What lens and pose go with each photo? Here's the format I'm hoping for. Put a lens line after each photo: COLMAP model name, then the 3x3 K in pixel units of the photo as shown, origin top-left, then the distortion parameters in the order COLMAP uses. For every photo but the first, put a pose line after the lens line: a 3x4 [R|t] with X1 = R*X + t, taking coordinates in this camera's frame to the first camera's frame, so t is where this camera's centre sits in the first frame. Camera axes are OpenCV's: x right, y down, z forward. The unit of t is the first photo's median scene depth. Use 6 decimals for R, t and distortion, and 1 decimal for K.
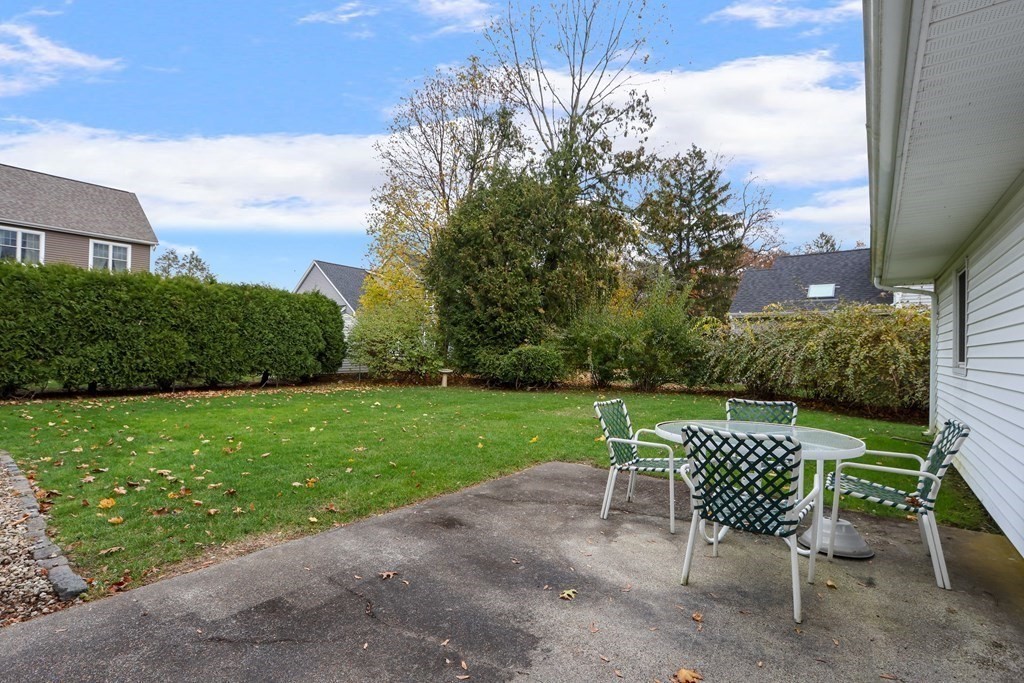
lens RADIAL K [[465.7, 0, 506.7], [0, 465.7, 344.0], [0, 0, 1]] dist [-0.011661, 0.000102]
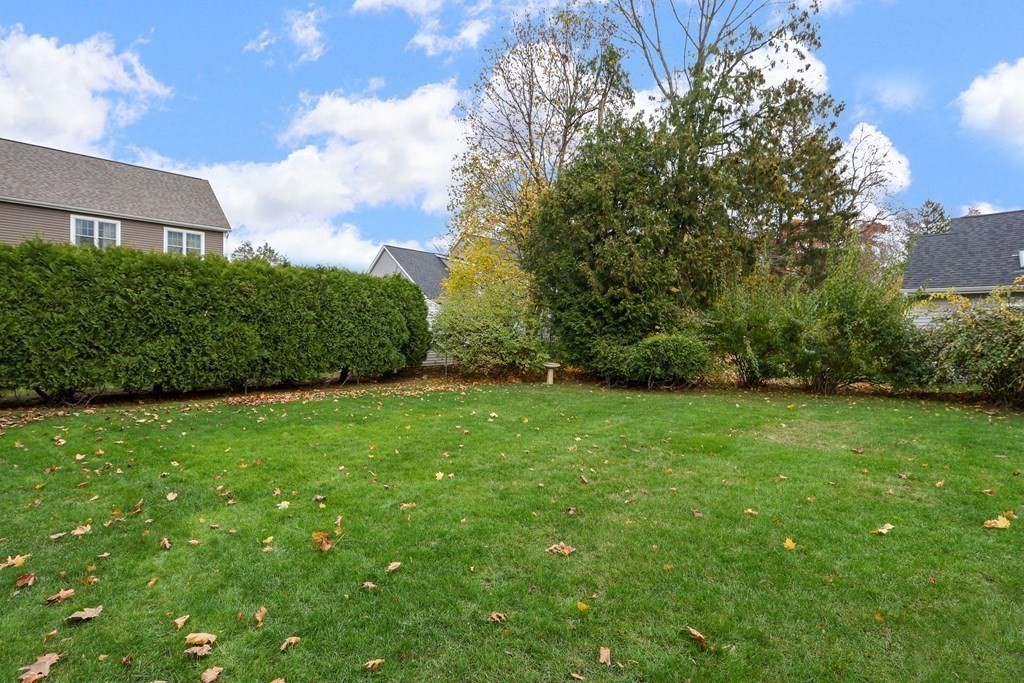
lens RADIAL K [[465.7, 0, 516.0], [0, 465.7, 338.4], [0, 0, 1]] dist [-0.011661, 0.000102]
pose [[0.994316, -0.009904, -0.106005, -0.112685], [0.012164, 0.999712, 0.020695, -0.008694], [0.105770, -0.021867, 0.994150, 0.174223]]
